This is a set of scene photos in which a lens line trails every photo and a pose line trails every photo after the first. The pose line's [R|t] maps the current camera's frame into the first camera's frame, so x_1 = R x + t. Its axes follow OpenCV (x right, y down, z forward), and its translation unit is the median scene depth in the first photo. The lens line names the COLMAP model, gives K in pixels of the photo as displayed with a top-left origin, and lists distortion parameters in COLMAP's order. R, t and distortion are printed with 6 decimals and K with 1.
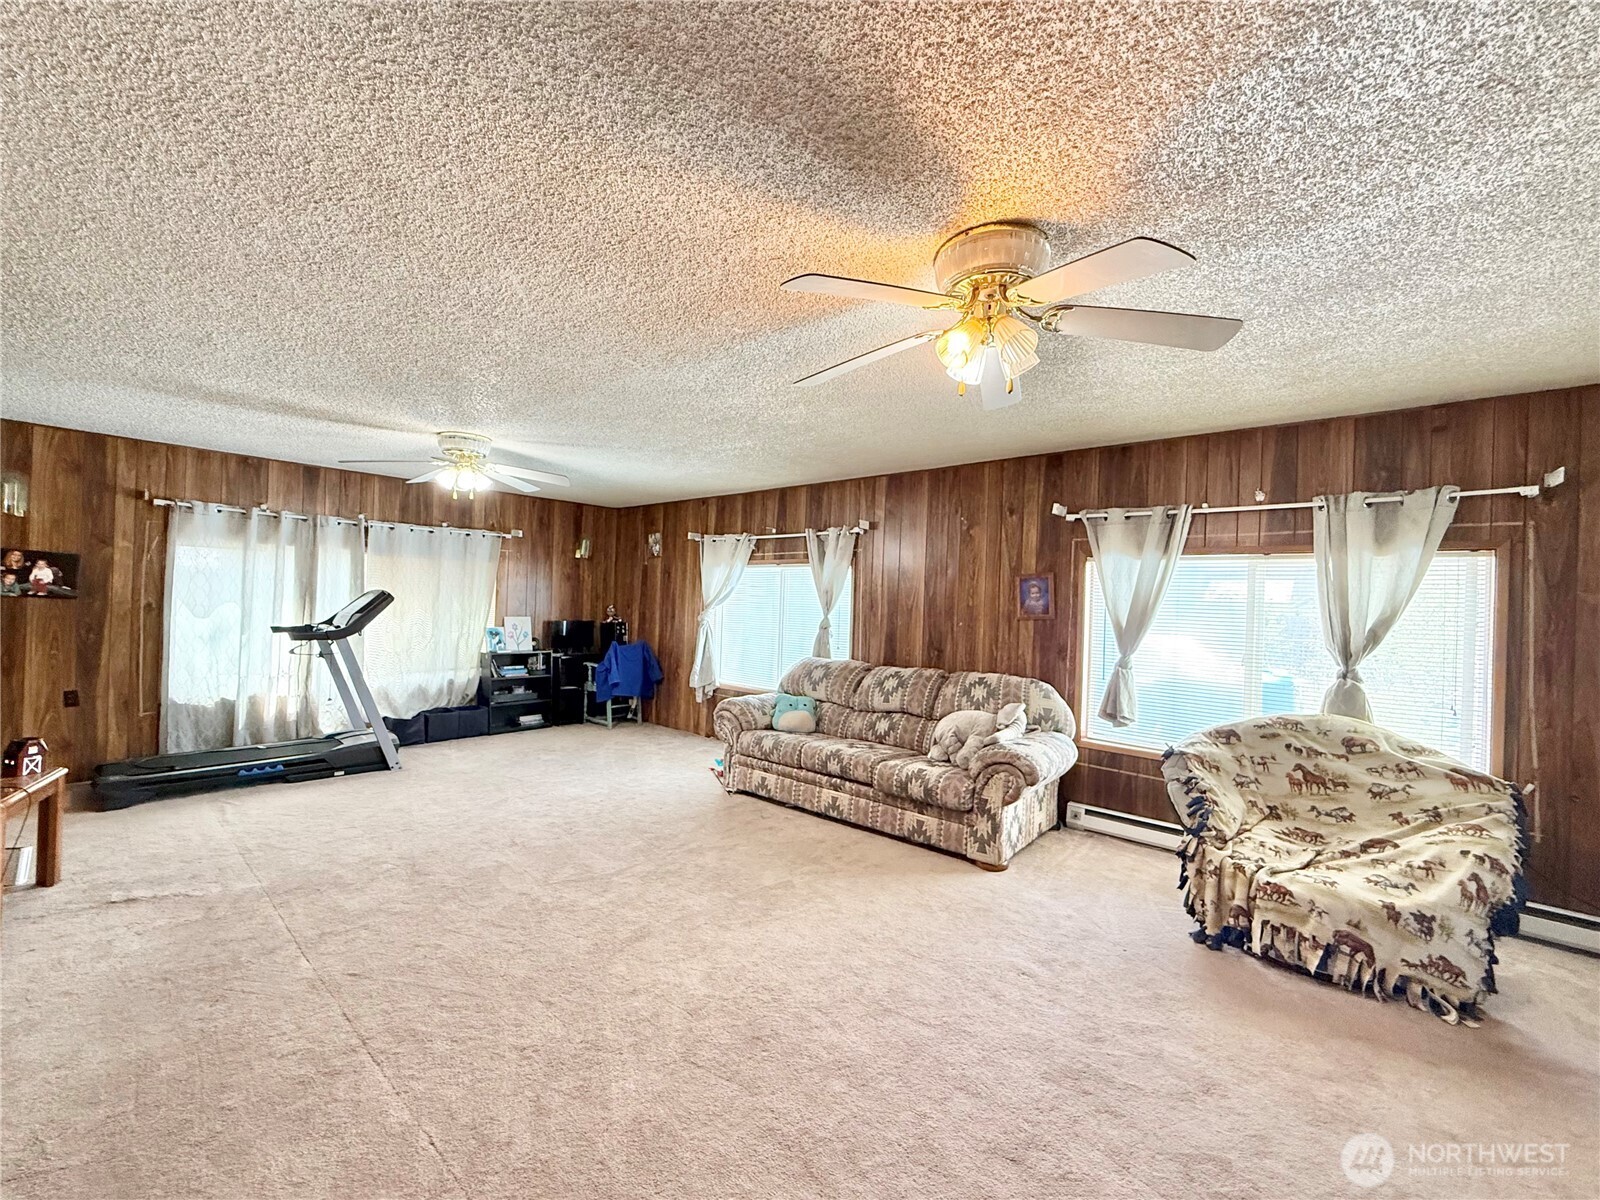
lens RADIAL K [[639.2, 0, 797.5], [0, 639.2, 602.5], [0, 0, 1]] dist [-0.003014, 0.000097]
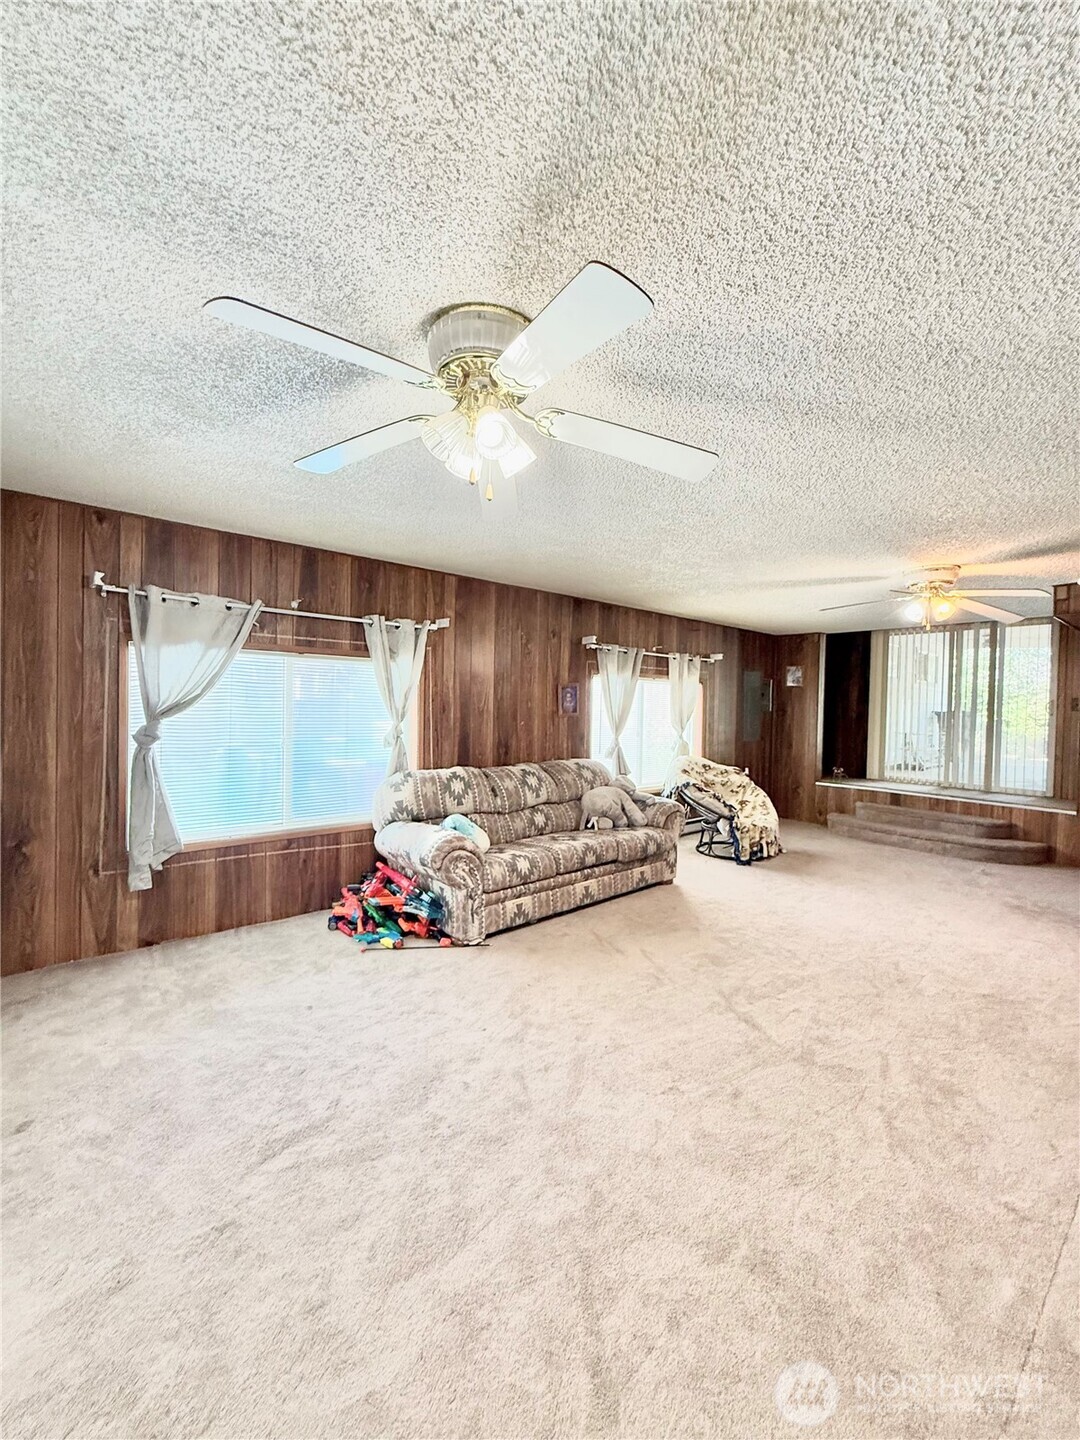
lens RADIAL K [[575.3, 0, 548.7], [0, 575.3, 714.5], [0, 0, 1]] dist [-0.003014, 0.000097]
pose [[0.158083, -0.046275, 0.986341, -0.792022], [-0.019655, 0.998556, 0.049998, -0.036477], [-0.987230, -0.027291, 0.156945, 0.784831]]
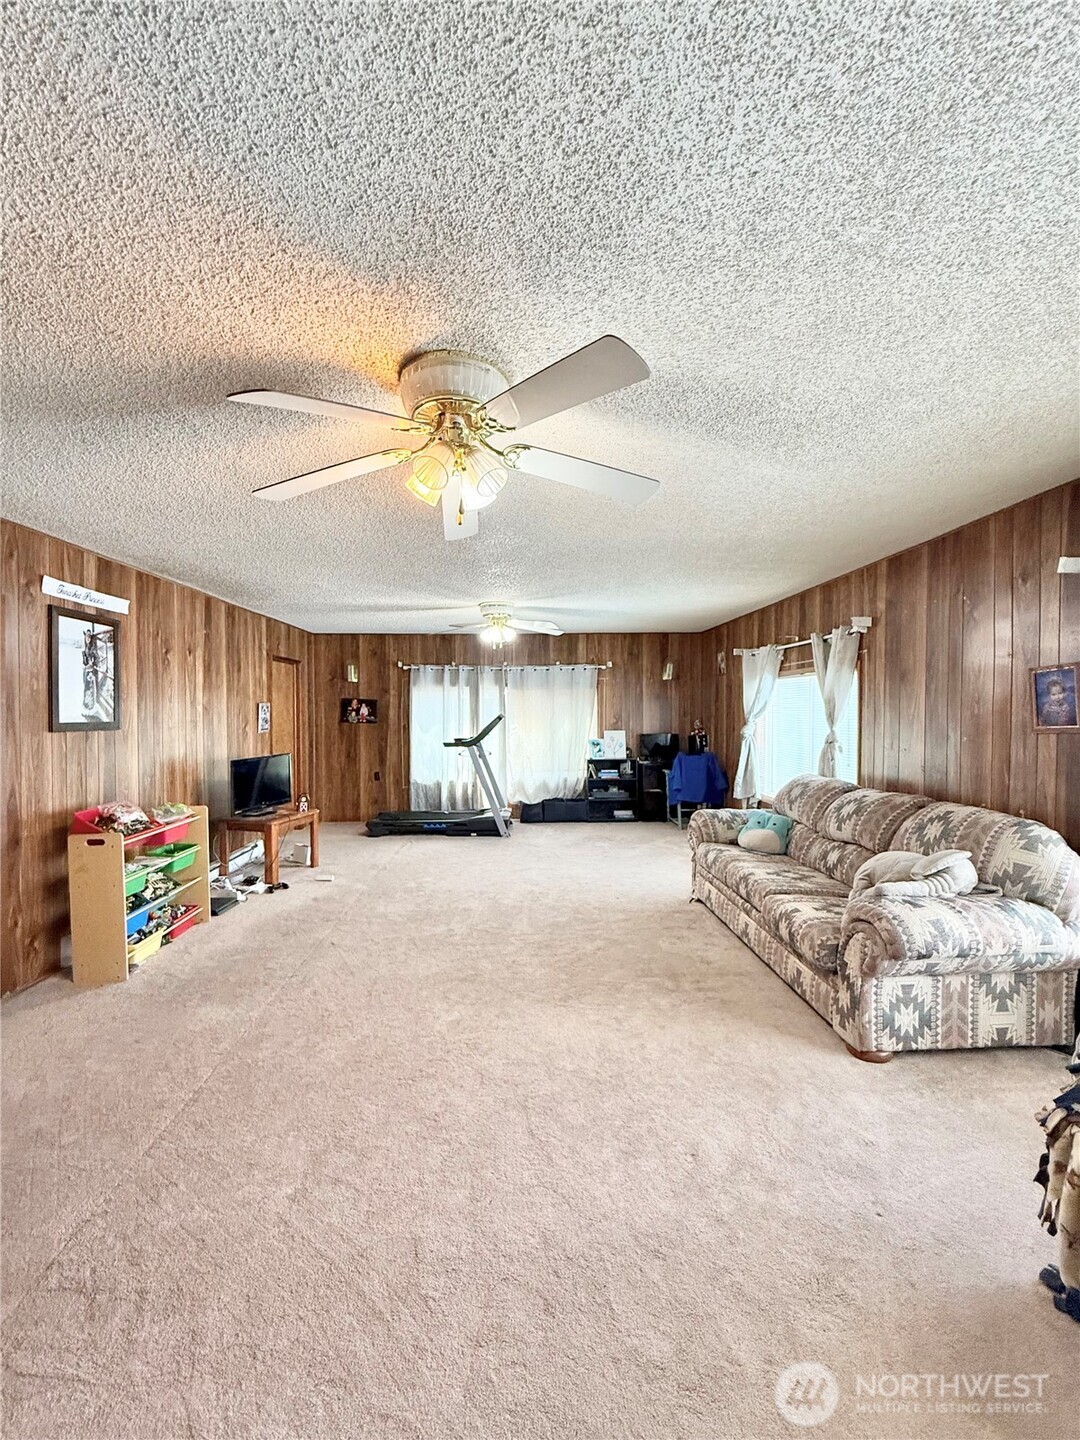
lens RADIAL K [[575.3, 0, 539.9], [0, 575.3, 717.1], [0, 0, 1]] dist [-0.003014, 0.000097]
pose [[0.687086, -0.022322, -0.726233, 0.402822], [0.024638, 0.999669, -0.007418, 0.000584], [0.726159, -0.012796, 0.687408, 0.173992]]
